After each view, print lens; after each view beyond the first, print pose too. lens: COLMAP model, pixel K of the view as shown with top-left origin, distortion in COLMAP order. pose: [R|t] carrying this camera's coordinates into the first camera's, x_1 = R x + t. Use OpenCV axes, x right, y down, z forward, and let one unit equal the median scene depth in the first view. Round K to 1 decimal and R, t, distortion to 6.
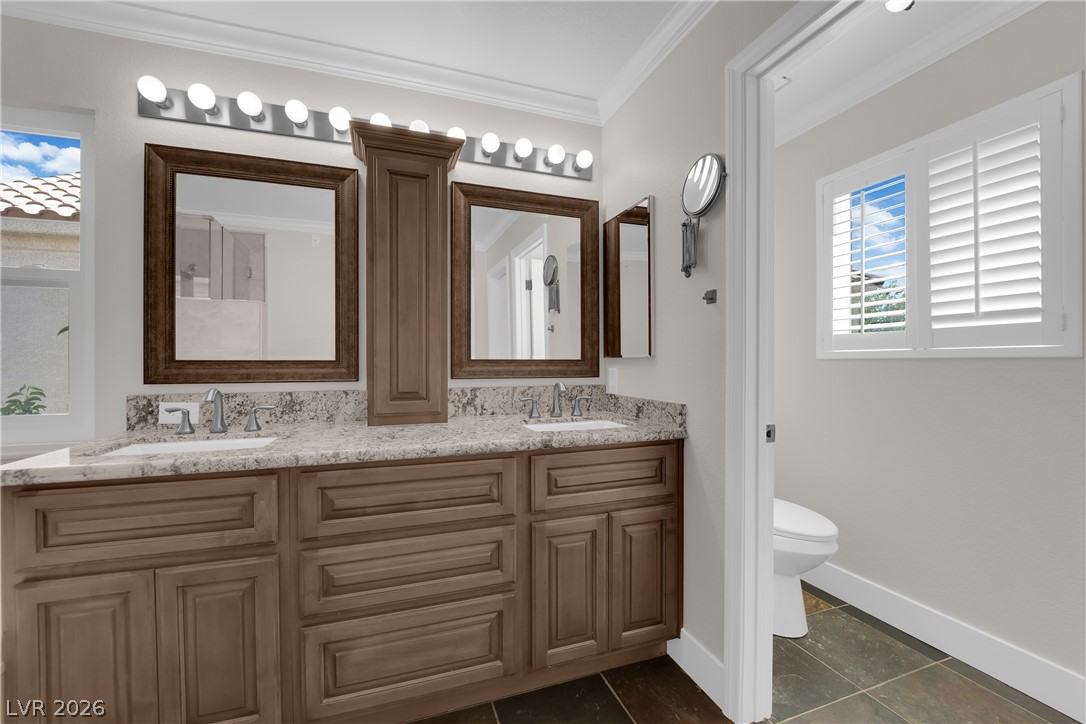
lens RADIAL K [[436.7, 0, 536.5], [0, 436.7, 363.8], [0, 0, 1]] dist [-0.016663, -0.000113]
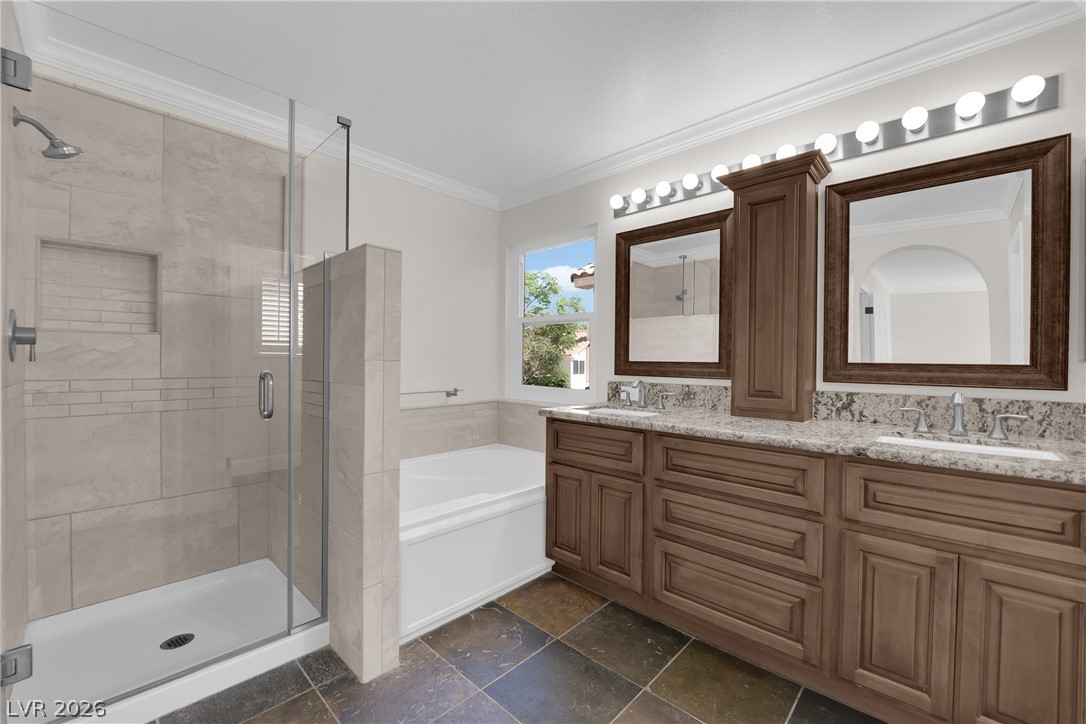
lens RADIAL K [[436.7, 0, 536.5], [0, 436.7, 363.8], [0, 0, 1]] dist [-0.016663, -0.000113]
pose [[0.451850, 0.014468, -0.891976, 0.514210], [-0.014135, 0.999859, 0.009058, -0.008910], [0.891982, 0.008515, 0.451991, -0.063735]]
